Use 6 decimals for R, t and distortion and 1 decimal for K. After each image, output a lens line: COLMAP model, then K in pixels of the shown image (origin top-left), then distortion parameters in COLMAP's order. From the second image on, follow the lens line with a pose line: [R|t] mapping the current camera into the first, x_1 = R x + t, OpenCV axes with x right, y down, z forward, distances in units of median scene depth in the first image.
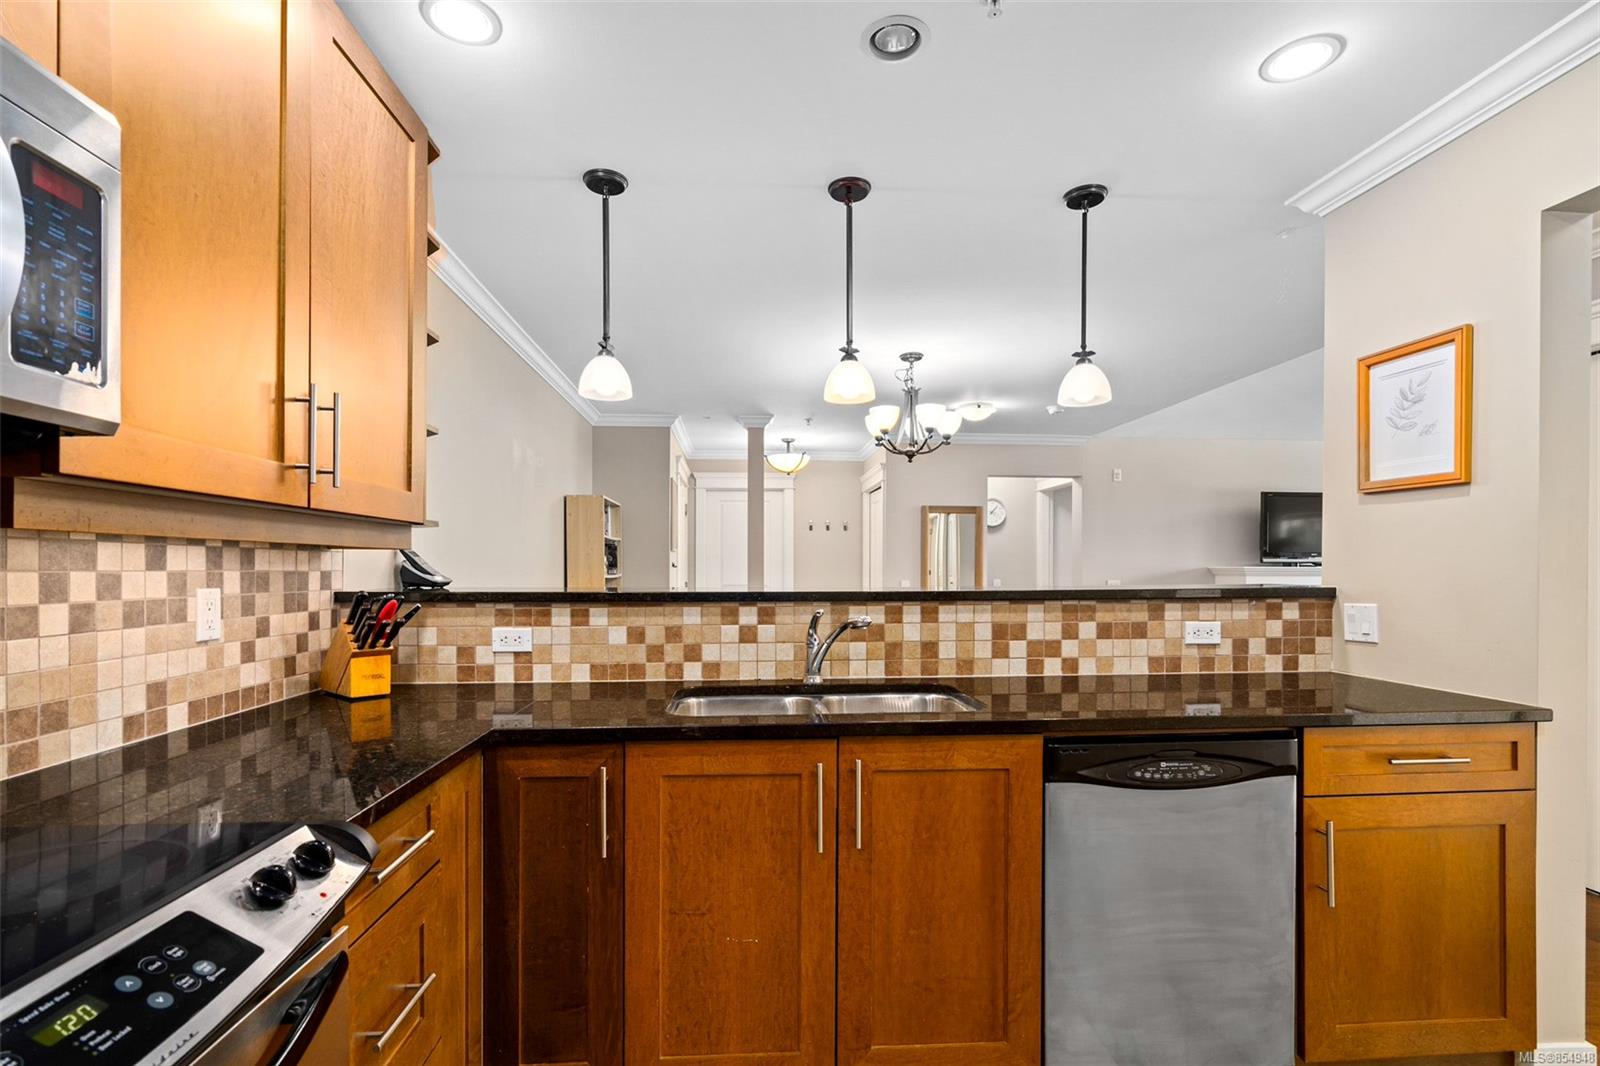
lens RADIAL K [[739.8, 0, 799.5], [0, 739.8, 547.5], [0, 0, 1]] dist [-0.002614, 0.000062]
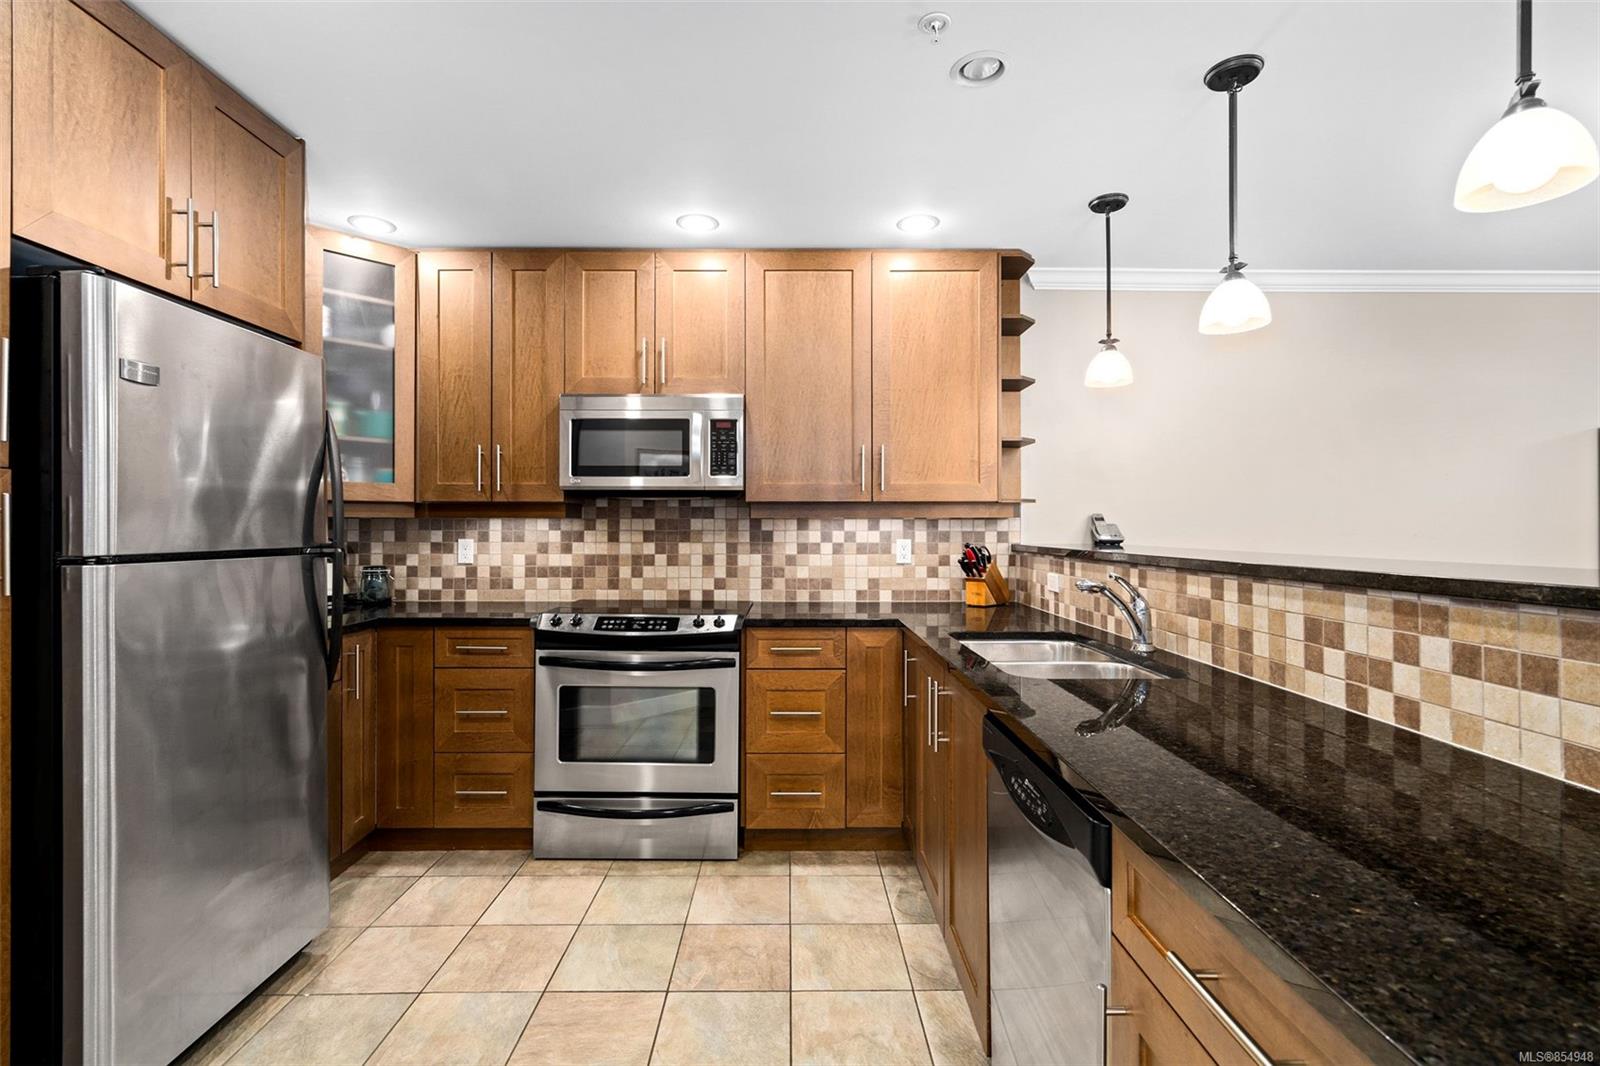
lens RADIAL K [[739.8, 0, 799.5], [0, 739.8, 547.5], [0, 0, 1]] dist [-0.002614, 0.000062]
pose [[-0.071065, 0.027624, -0.997089, 0.951596], [0.030028, 0.999223, 0.025543, 0.011532], [0.997020, -0.028126, -0.071839, 0.605643]]
